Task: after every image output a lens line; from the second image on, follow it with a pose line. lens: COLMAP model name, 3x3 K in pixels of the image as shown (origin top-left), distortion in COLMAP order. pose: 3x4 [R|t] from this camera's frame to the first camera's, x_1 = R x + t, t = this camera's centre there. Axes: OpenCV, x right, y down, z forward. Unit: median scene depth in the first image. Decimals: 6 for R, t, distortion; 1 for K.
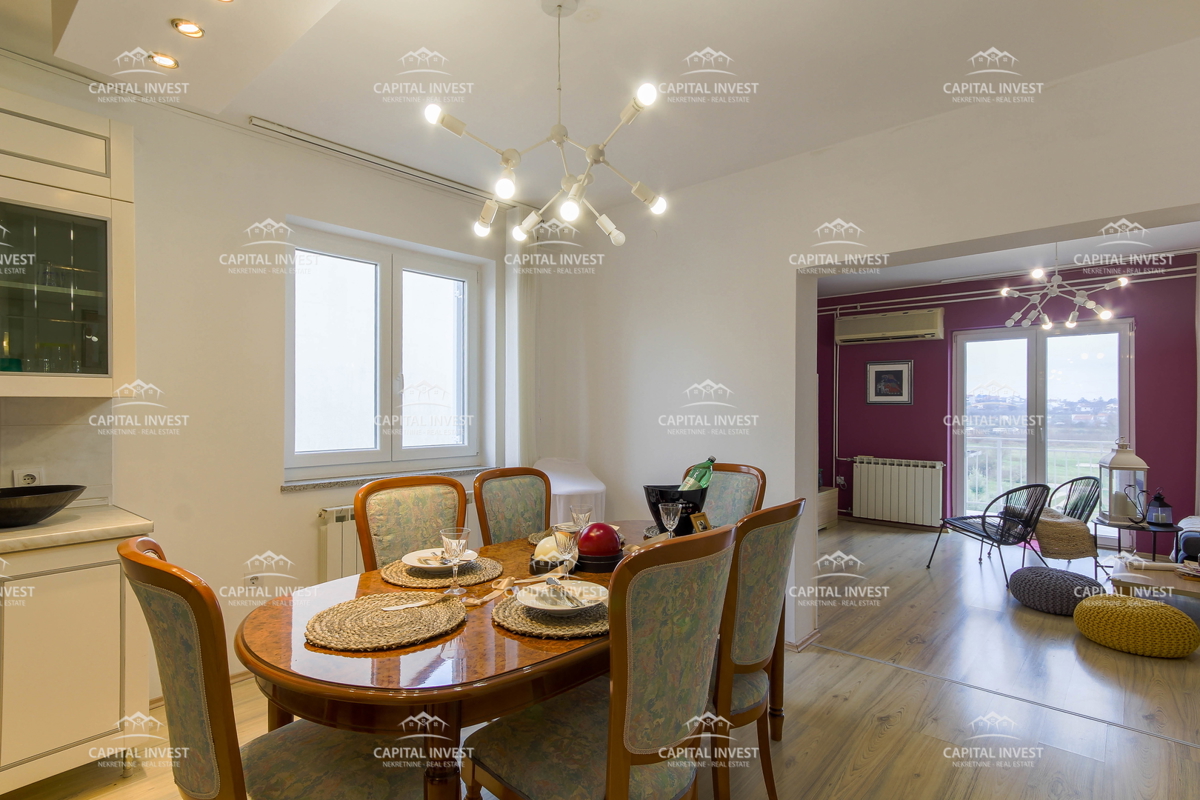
lens RADIAL K [[612.0, 0, 598.6], [0, 612.0, 403.2], [0, 0, 1]] dist [0.002906, 0.000182]
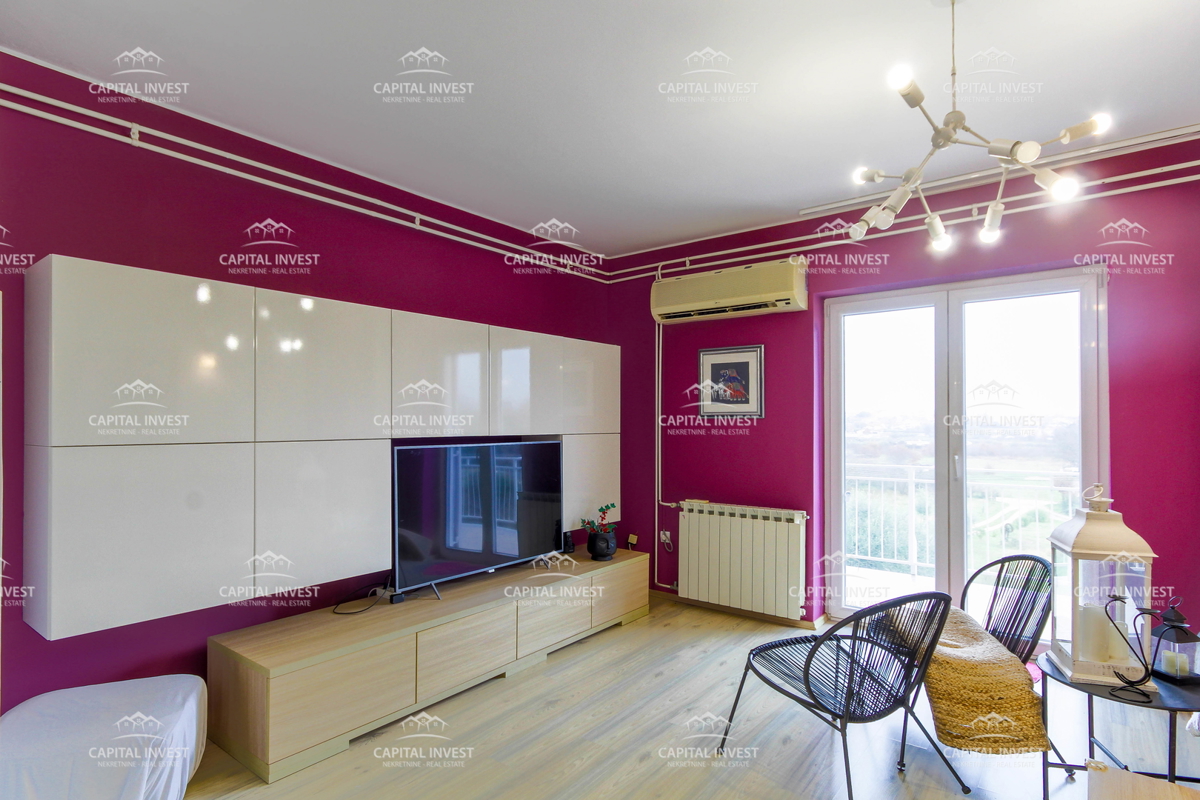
lens RADIAL K [[636.3, 0, 601.4], [0, 636.3, 413.1], [0, 0, 1]] dist [-0.000665, 0.000426]
pose [[0.997250, -0.001128, 0.074097, 0.313644], [0.001656, 0.999974, -0.007061, 0.002338], [-0.074087, 0.007164, 0.997226, 0.386804]]
